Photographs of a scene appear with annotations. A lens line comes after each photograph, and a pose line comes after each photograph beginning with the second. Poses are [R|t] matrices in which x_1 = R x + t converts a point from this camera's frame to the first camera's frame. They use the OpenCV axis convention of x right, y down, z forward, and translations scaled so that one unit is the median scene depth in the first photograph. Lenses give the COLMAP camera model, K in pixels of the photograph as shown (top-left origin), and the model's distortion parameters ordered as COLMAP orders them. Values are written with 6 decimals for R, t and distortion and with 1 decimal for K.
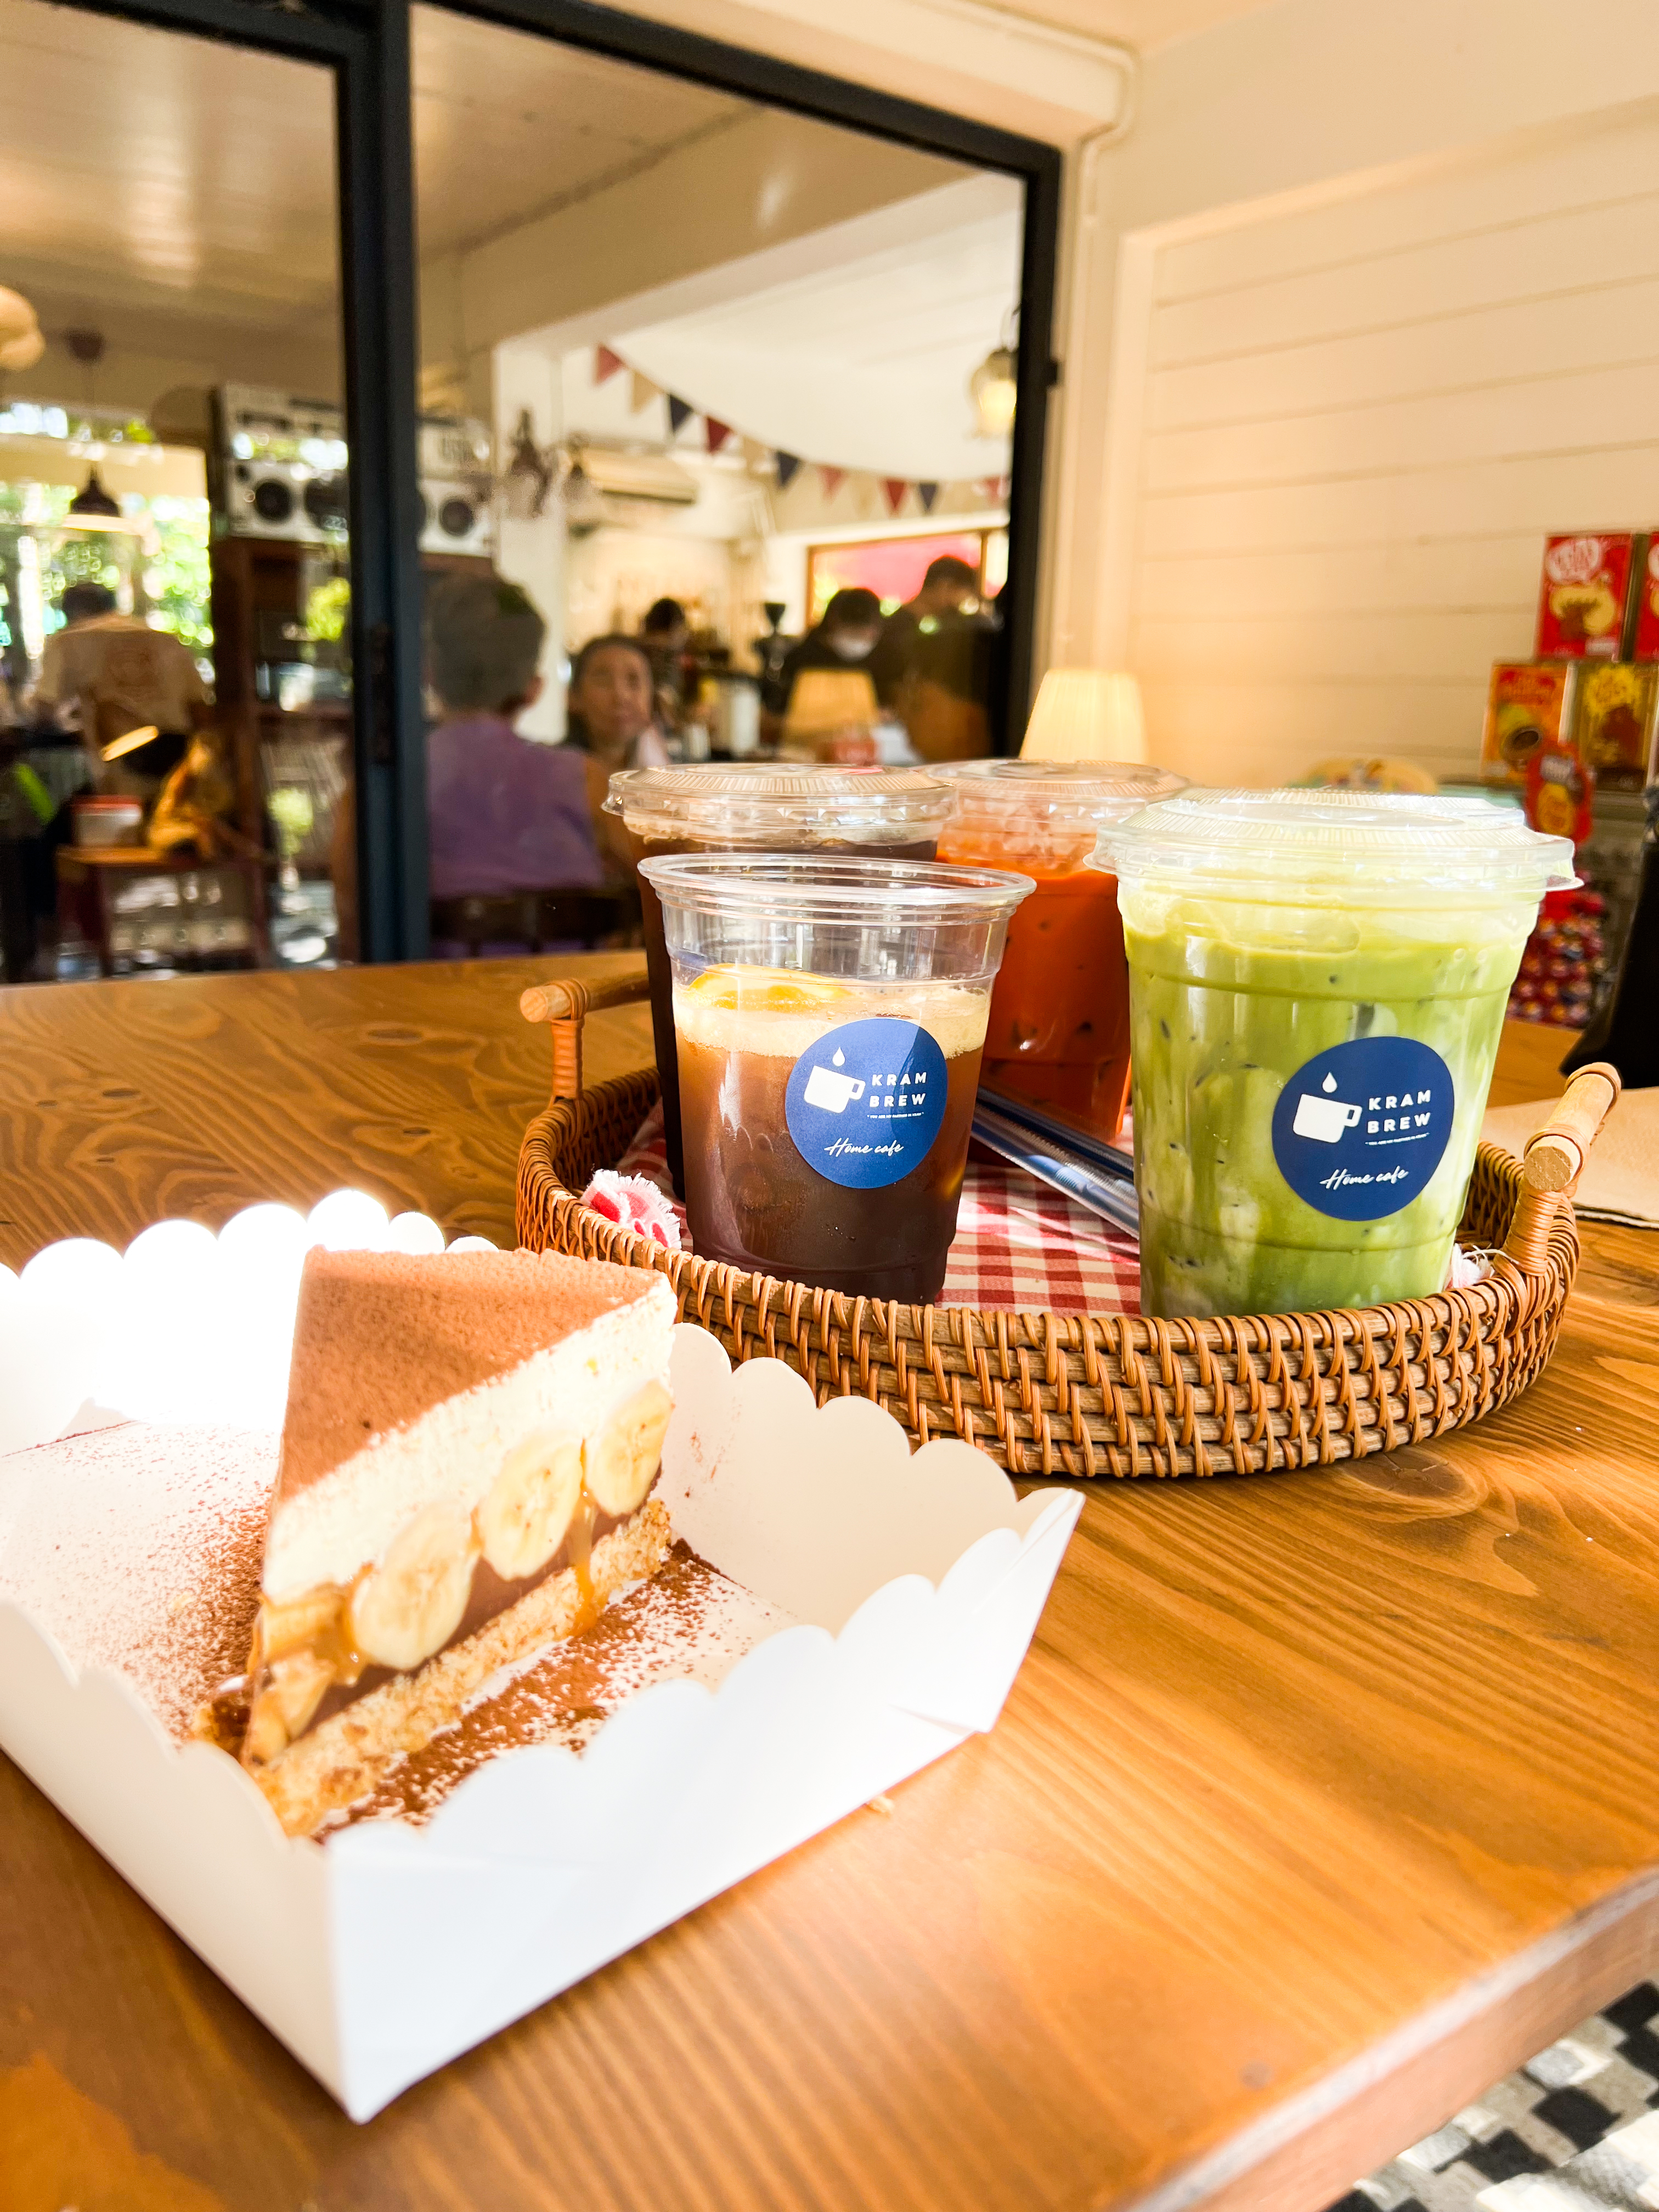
lens RADIAL K [[1649.6, 0, 832.1], [0, 1649.6, 1100.7], [0, 0, 1]] dist [0.007294, -0.010202]
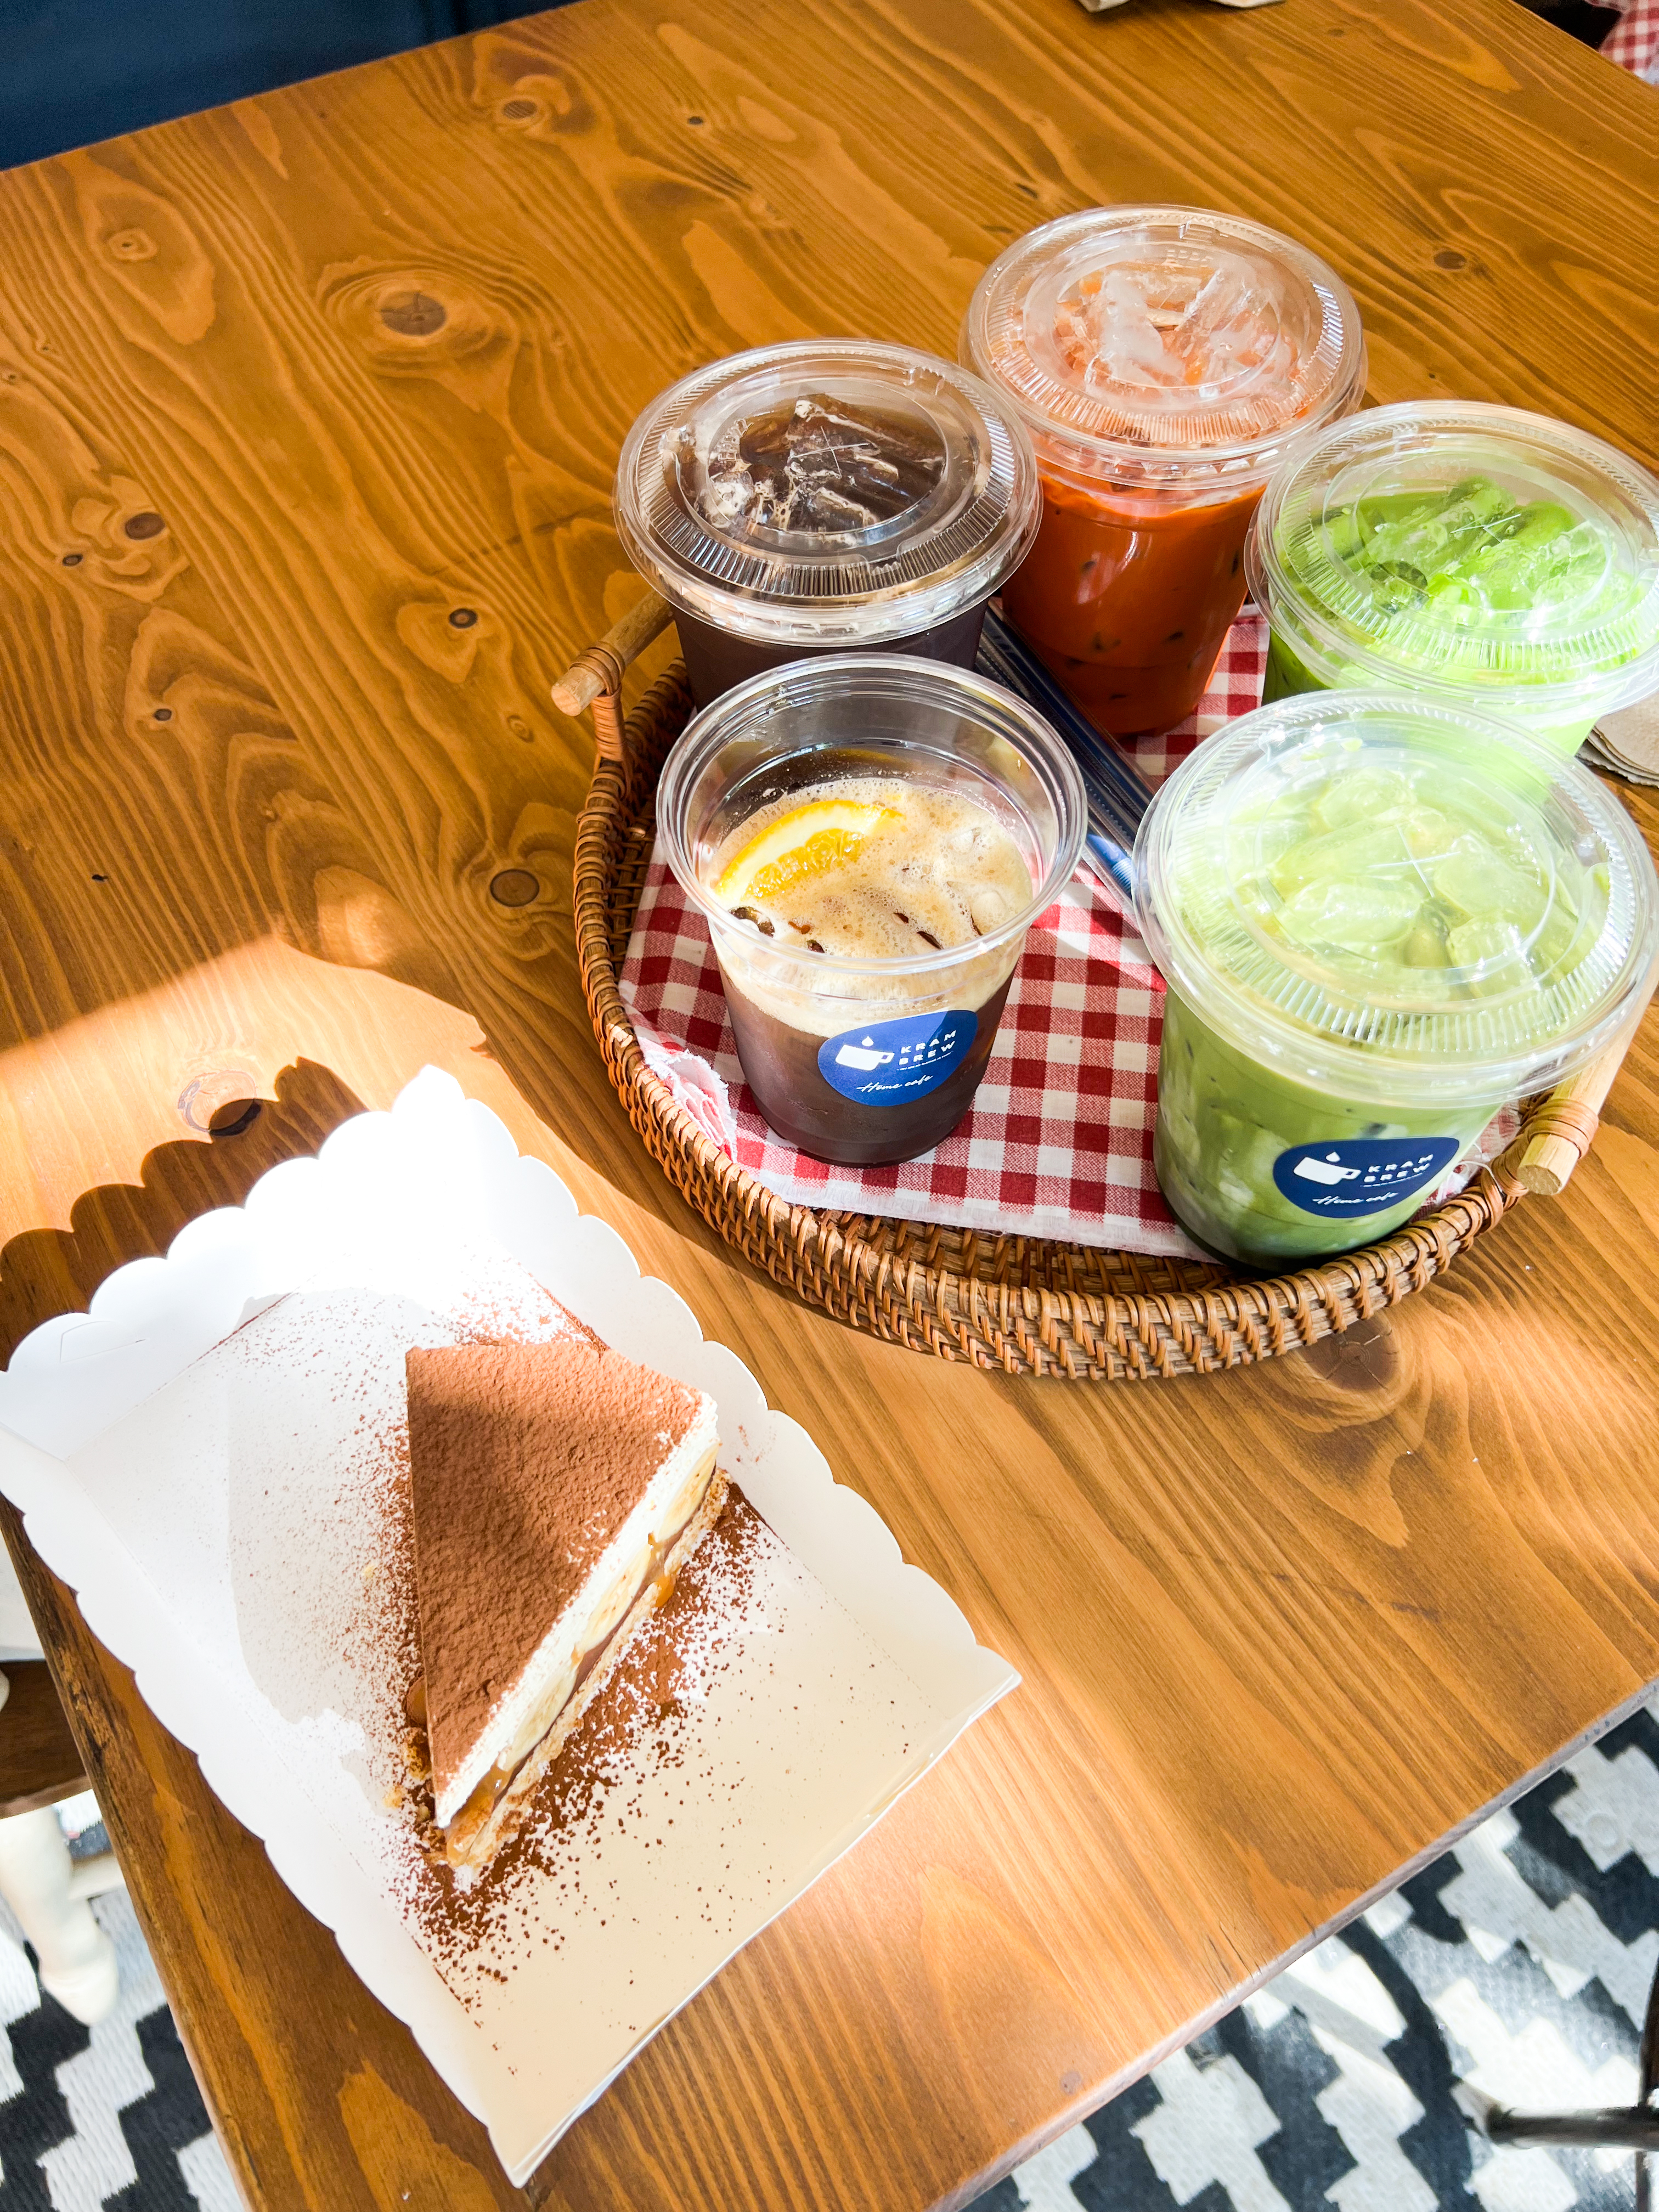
lens RADIAL K [[1649.6, 0, 831.8], [0, 1649.6, 1104.6], [0, 0, 1]] dist [0.007294, -0.010202]
pose [[0.997344, 0.029397, -0.066638, 0.062761], [0.023205, 0.739000, 0.673305, -0.846923], [0.069039, -0.673063, 0.736355, 0.267663]]
